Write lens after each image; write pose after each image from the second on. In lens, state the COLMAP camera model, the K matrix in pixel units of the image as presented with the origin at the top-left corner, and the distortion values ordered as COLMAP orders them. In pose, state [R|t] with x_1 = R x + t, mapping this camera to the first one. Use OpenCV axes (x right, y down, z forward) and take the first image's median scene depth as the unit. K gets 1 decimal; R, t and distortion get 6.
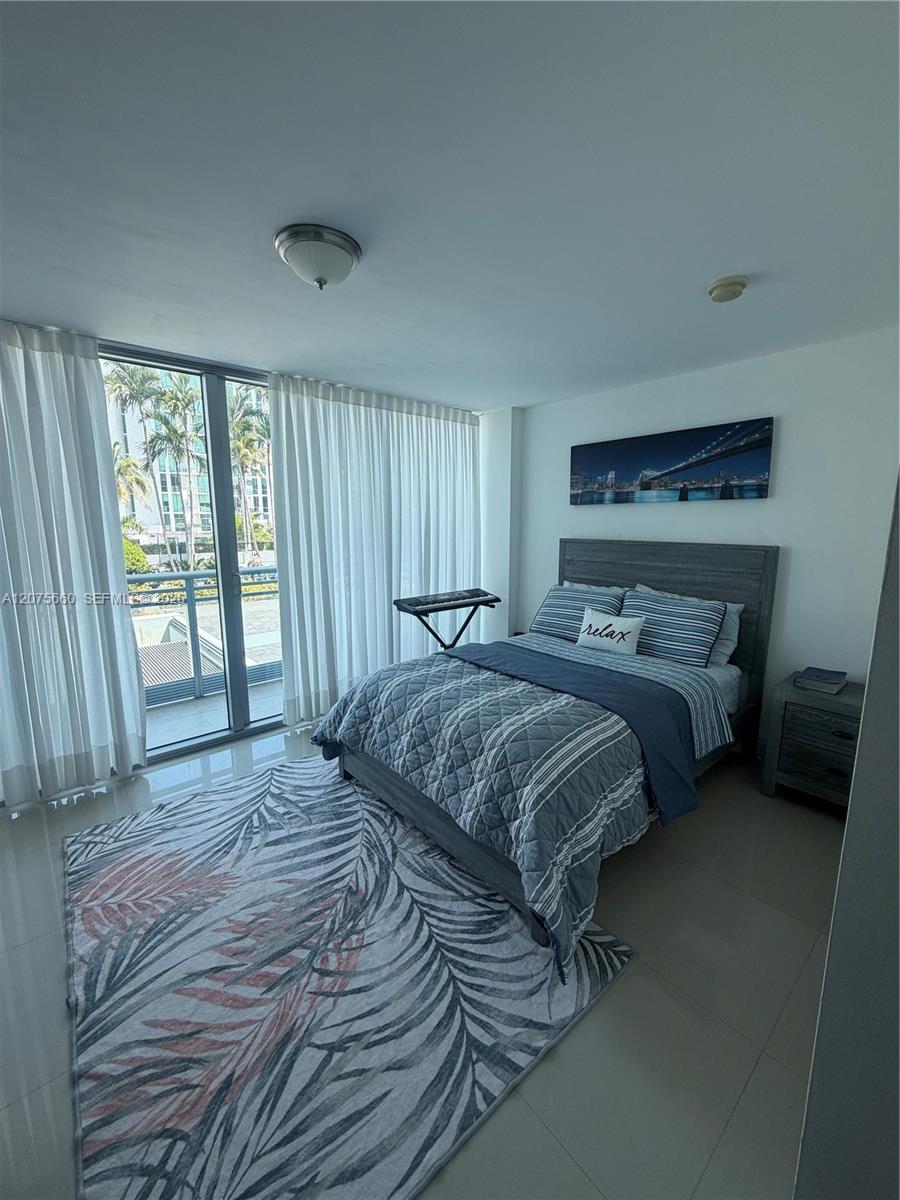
lens RADIAL K [[475.2, 0, 443.5], [0, 475.2, 592.5], [0, 0, 1]] dist [-0.003283, 0.000292]
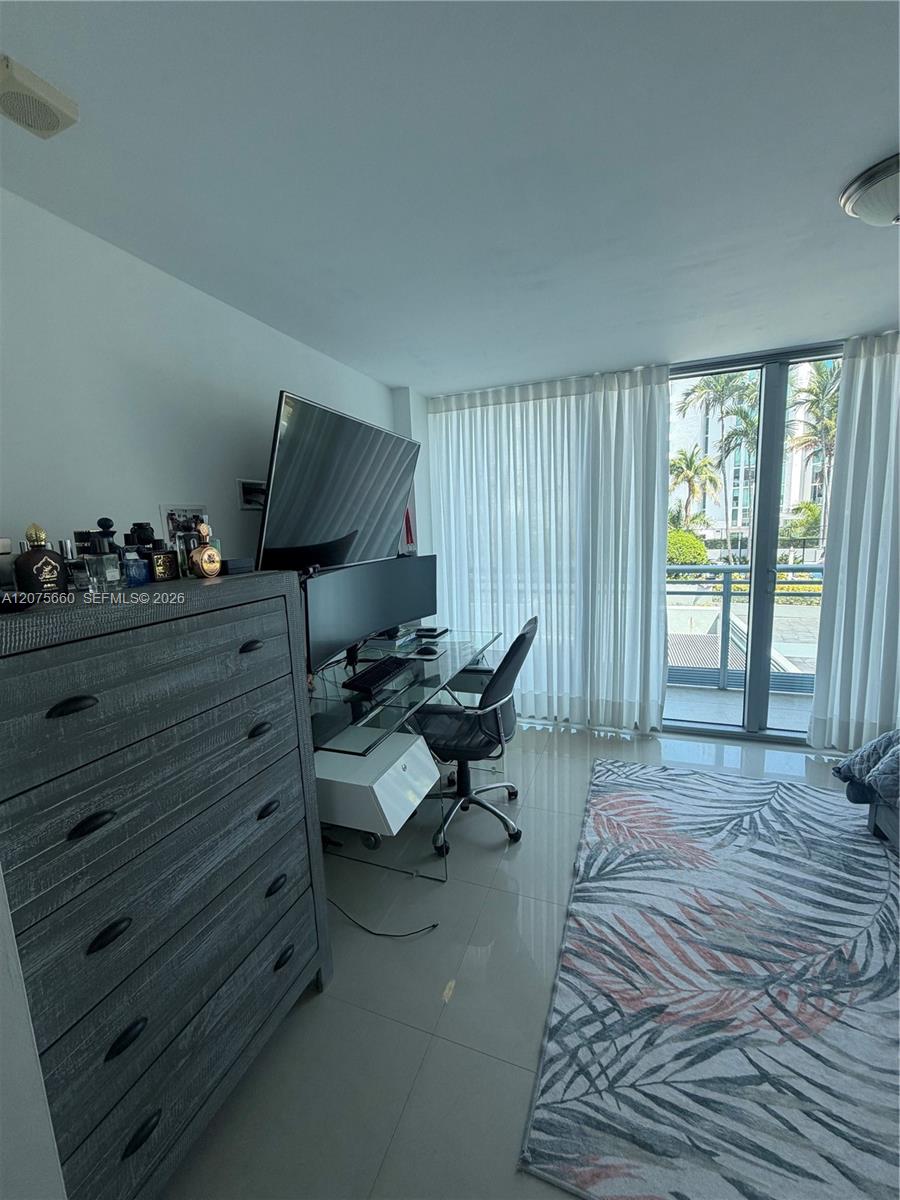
lens RADIAL K [[475.2, 0, 455.5], [0, 475.2, 598.3], [0, 0, 1]] dist [-0.003283, 0.000292]
pose [[0.489392, 0.112660, -0.864756, 0.108666], [-0.092735, 0.992721, 0.076850, 0.001238], [0.867119, 0.042583, 0.496277, -0.027858]]
